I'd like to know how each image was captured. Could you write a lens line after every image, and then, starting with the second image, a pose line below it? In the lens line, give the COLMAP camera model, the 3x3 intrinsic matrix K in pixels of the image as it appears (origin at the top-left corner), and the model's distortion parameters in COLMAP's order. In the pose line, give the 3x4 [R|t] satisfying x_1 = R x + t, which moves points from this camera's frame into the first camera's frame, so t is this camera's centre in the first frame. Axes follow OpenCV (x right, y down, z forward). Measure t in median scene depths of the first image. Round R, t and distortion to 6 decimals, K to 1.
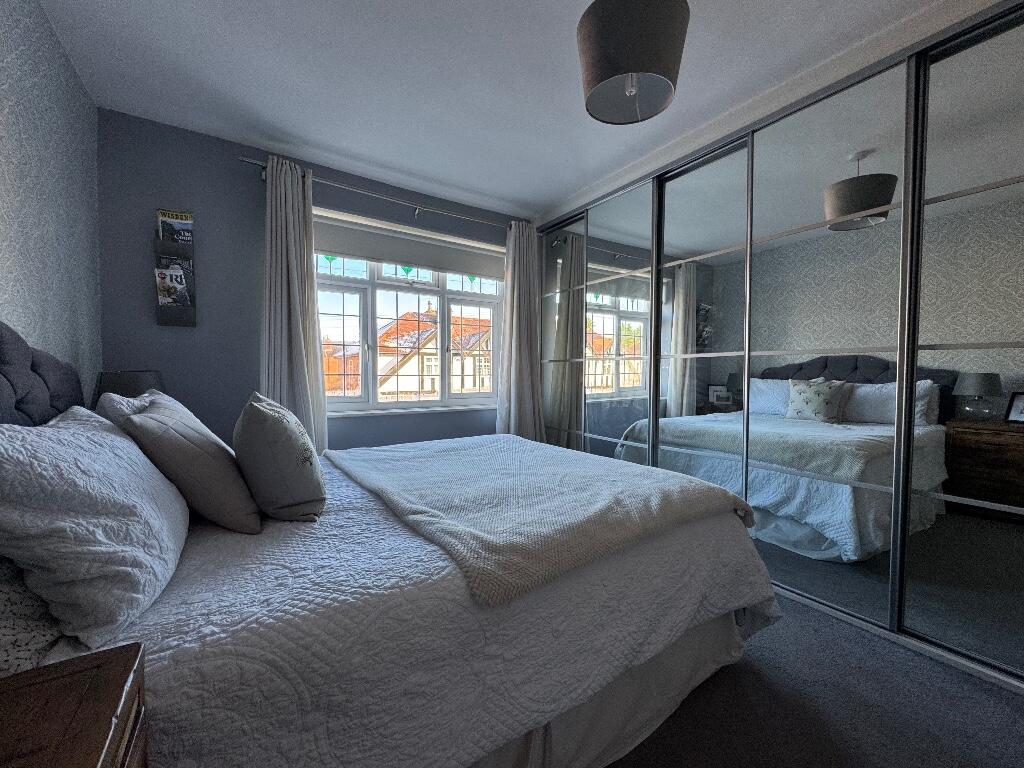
lens RADIAL K [[405.6, 0, 507.4], [0, 405.6, 376.3], [0, 0, 1]] dist [-0.002182, 0.000362]
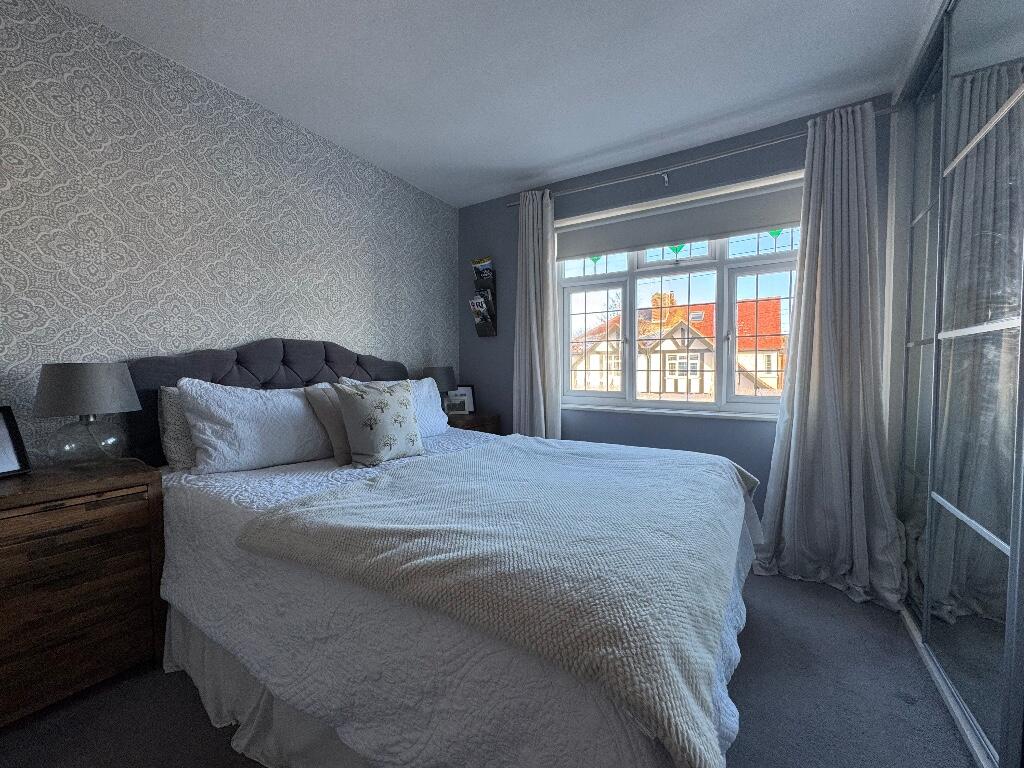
lens RADIAL K [[405.6, 0, 507.2], [0, 405.6, 388.5], [0, 0, 1]] dist [-0.002182, 0.000362]
pose [[0.394744, 0.058528, -0.916925, 0.447657], [-0.009199, 0.998171, 0.059754, -0.015040], [0.918745, -0.015153, 0.394560, 0.355764]]
